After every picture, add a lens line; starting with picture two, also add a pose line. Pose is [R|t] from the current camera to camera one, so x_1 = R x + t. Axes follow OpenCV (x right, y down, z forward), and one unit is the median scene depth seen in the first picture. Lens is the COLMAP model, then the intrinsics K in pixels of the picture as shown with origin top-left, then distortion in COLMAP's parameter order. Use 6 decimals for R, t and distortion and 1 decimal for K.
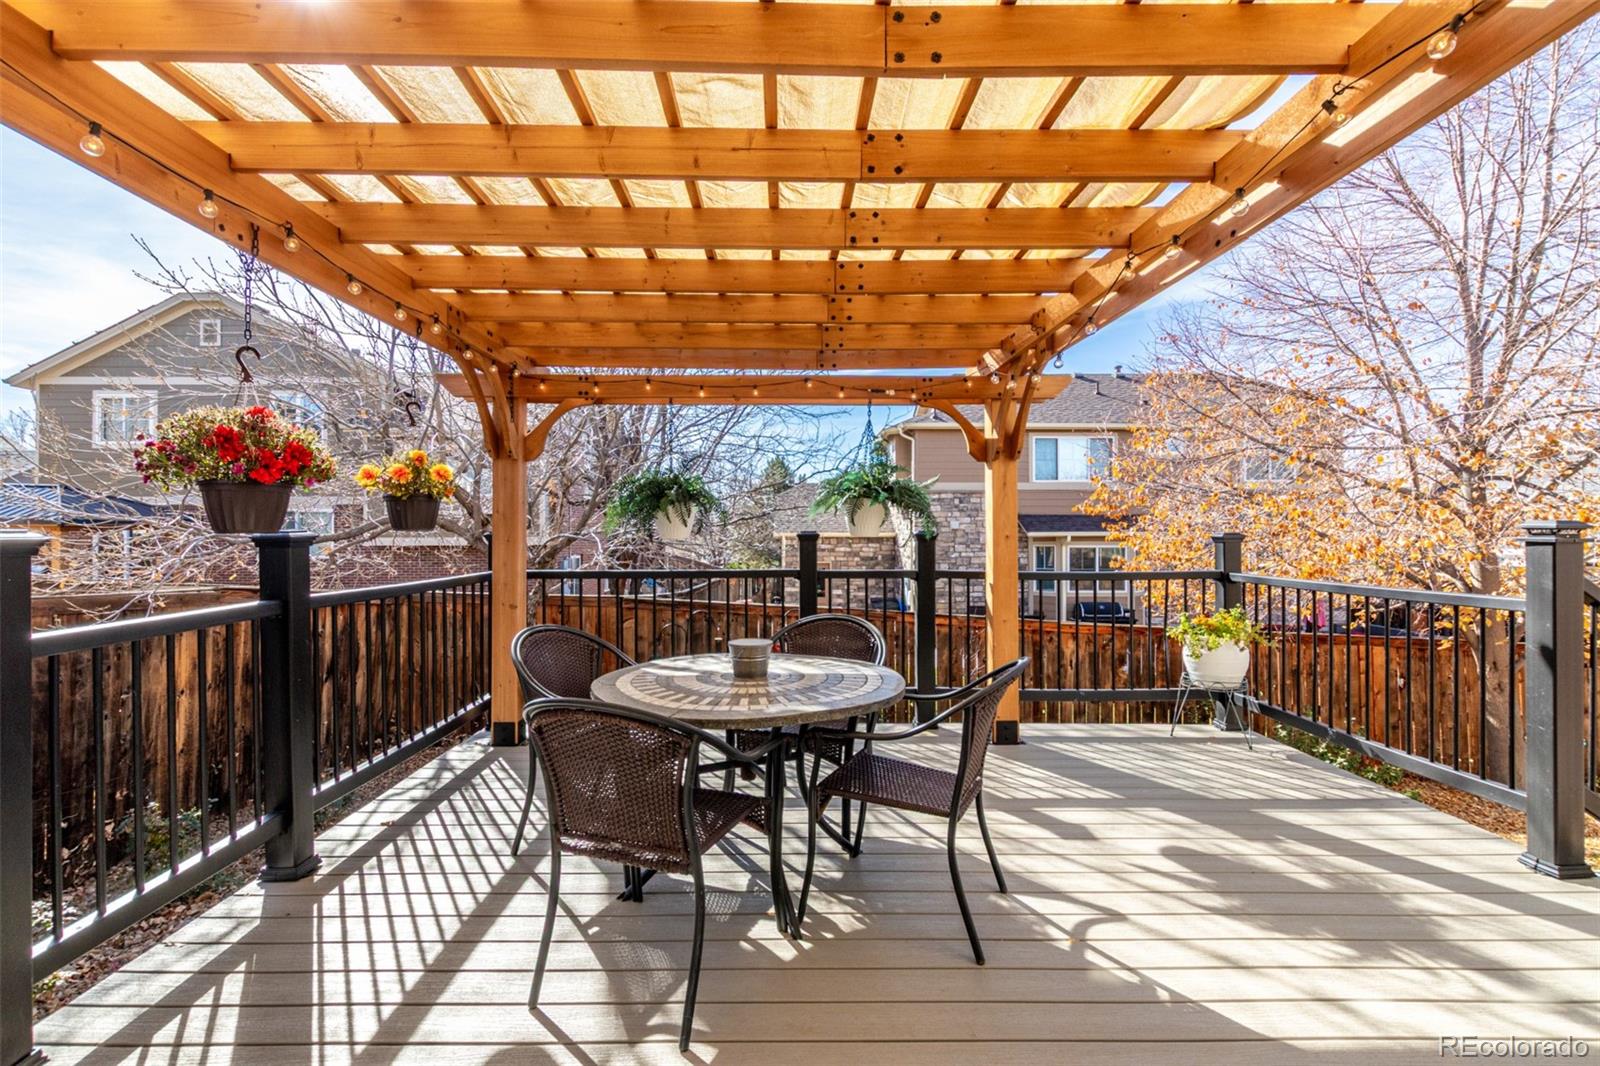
lens RADIAL K [[727.9, 0, 794.1], [0, 727.9, 538.8], [0, 0, 1]] dist [0.000319, 0.000604]
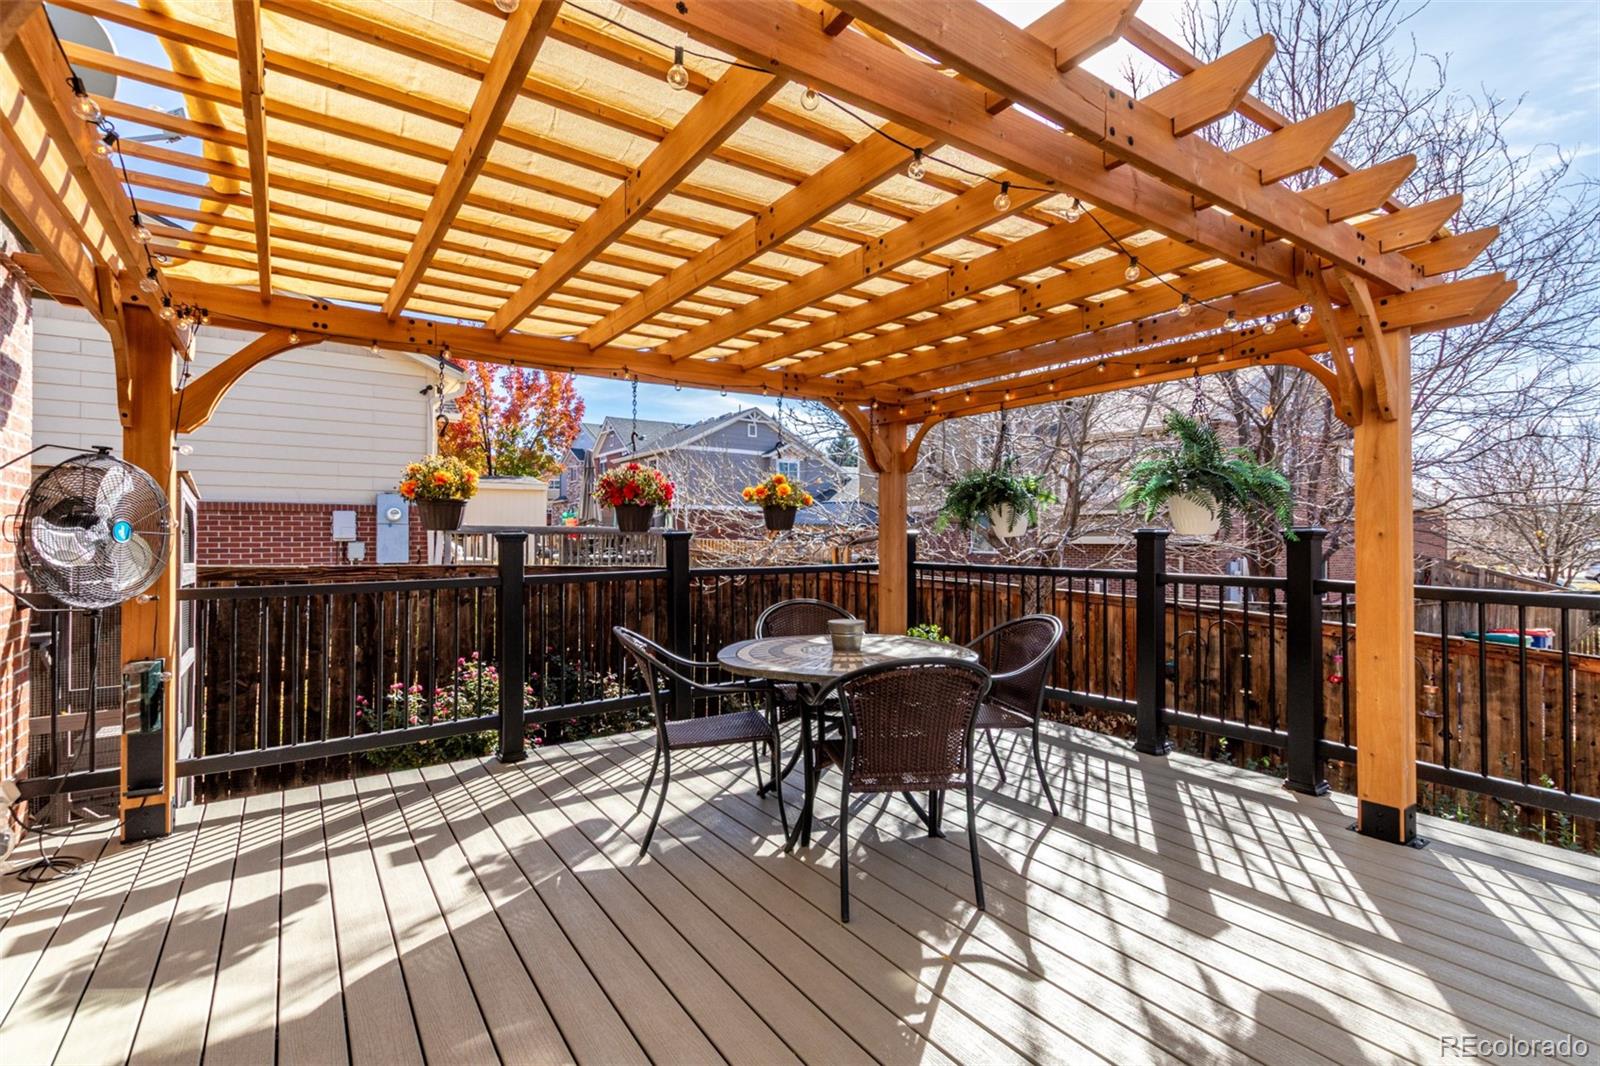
lens RADIAL K [[727.9, 0, 790.3], [0, 727.9, 524.5], [0, 0, 1]] dist [0.000319, 0.000604]
pose [[0.559982, -0.010676, -0.828436, 0.908836], [-0.006383, 0.999832, -0.017200, 0.006452], [0.828480, 0.014920, 0.559819, 0.254043]]
